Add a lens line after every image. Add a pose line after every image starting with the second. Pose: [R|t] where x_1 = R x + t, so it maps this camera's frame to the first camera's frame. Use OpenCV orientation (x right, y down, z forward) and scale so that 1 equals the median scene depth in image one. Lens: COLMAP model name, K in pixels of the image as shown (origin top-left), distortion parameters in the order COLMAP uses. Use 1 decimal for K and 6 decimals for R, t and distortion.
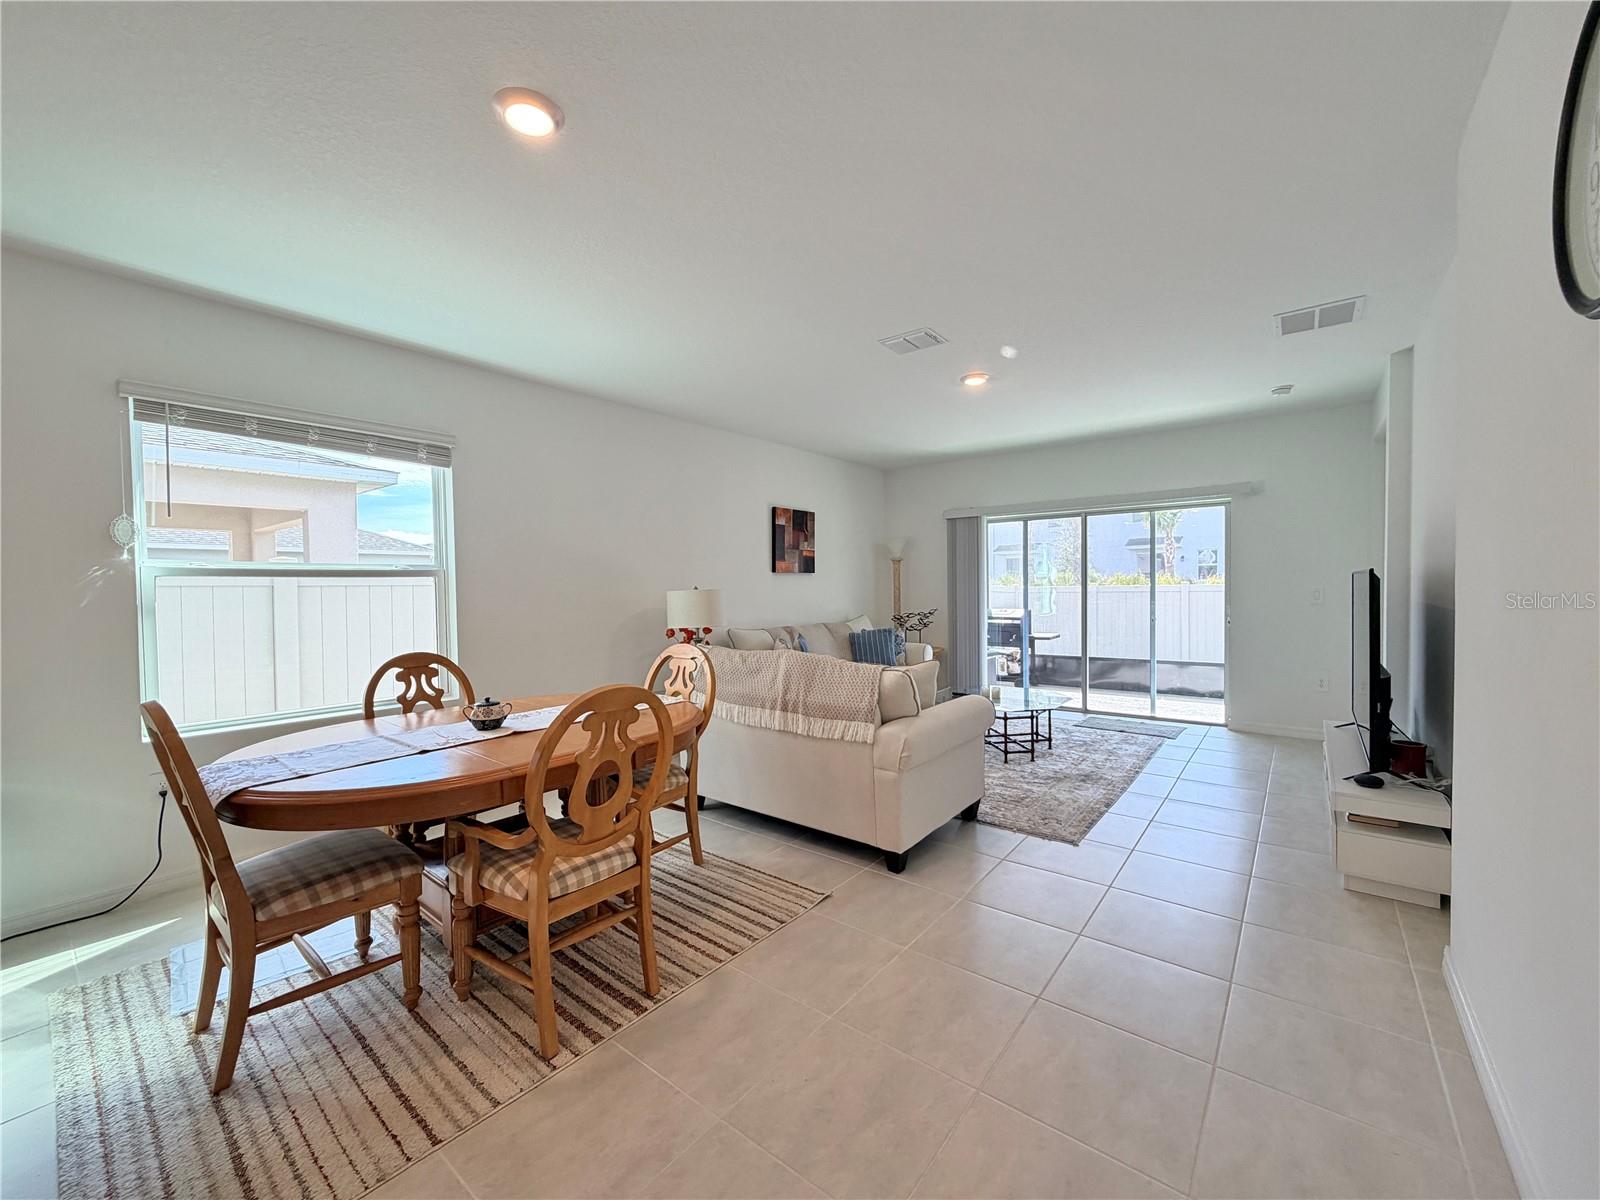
lens RADIAL K [[635.6, 0, 804.1], [0, 635.6, 595.4], [0, 0, 1]] dist [-0.000835, -0.000602]
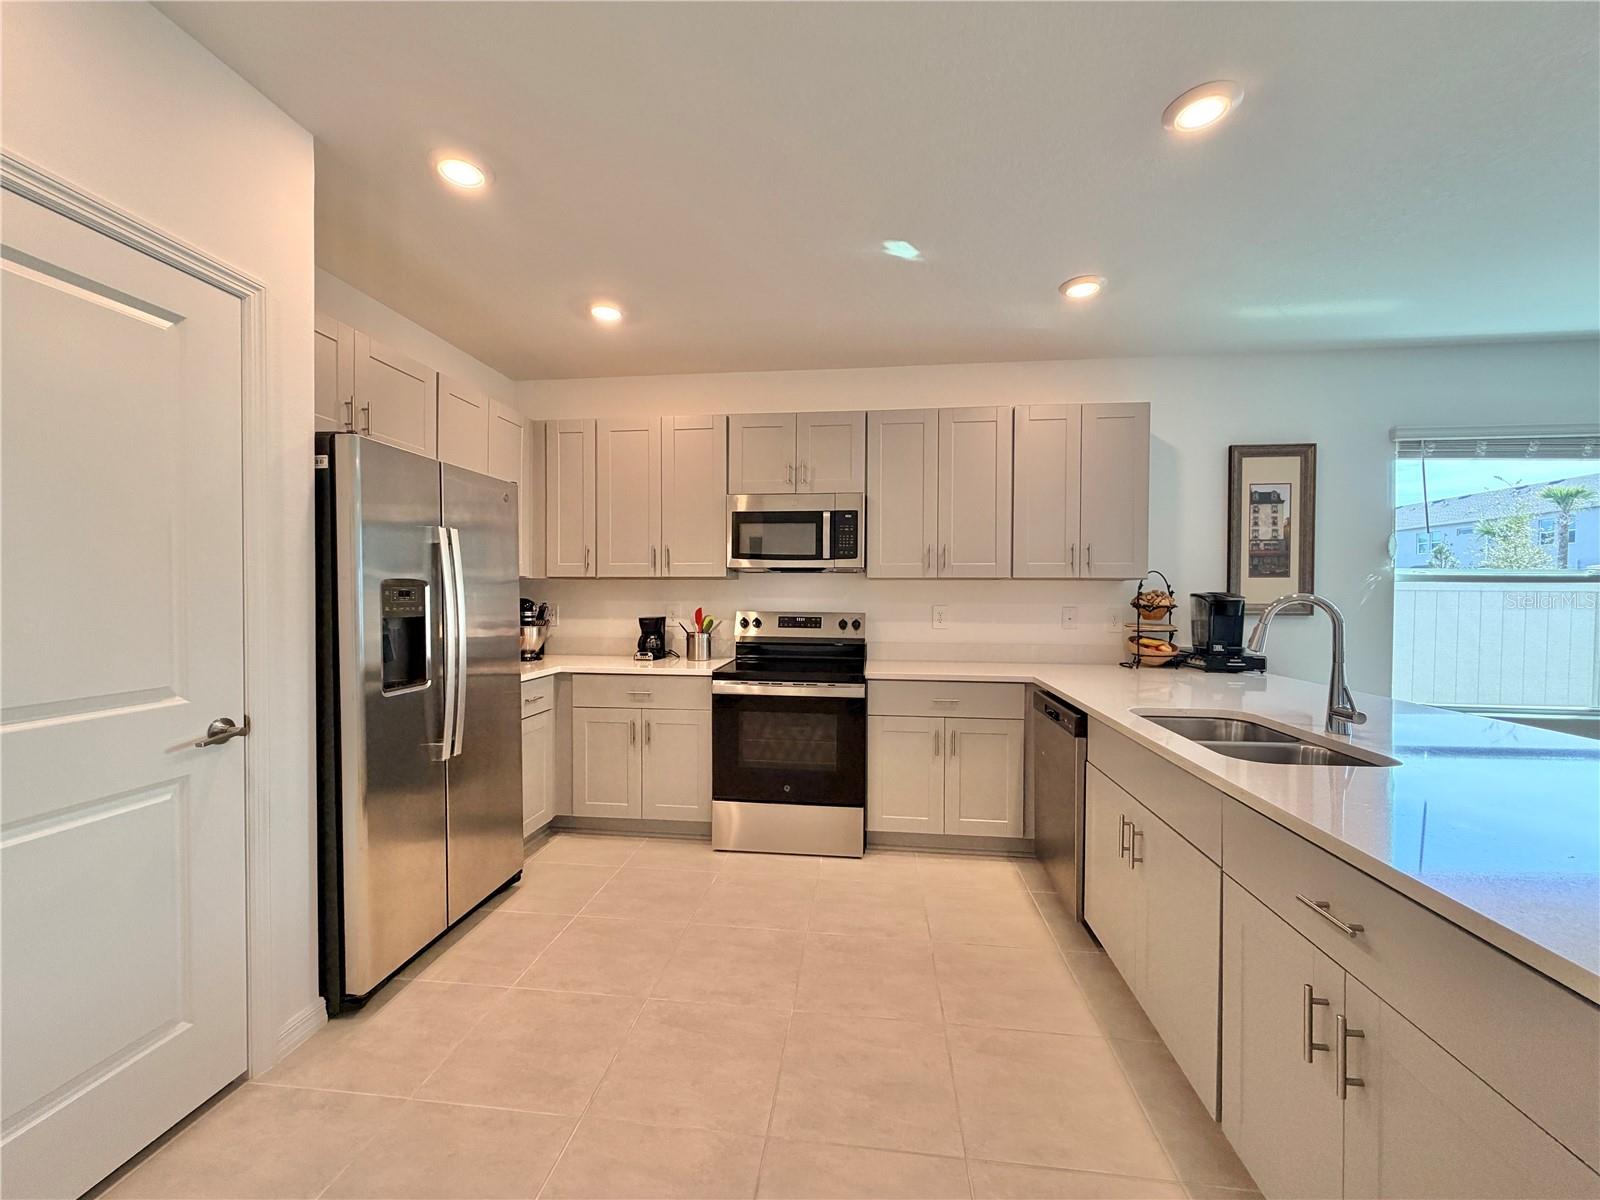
lens RADIAL K [[635.6, 0, 796.6], [0, 635.6, 599.8], [0, 0, 1]] dist [-0.000835, -0.000602]
pose [[0.518407, 0.028015, -0.854675, -0.268352], [-0.025462, 0.999526, 0.017318, 0.007088], [0.854755, 0.012783, 0.518874, -0.313501]]
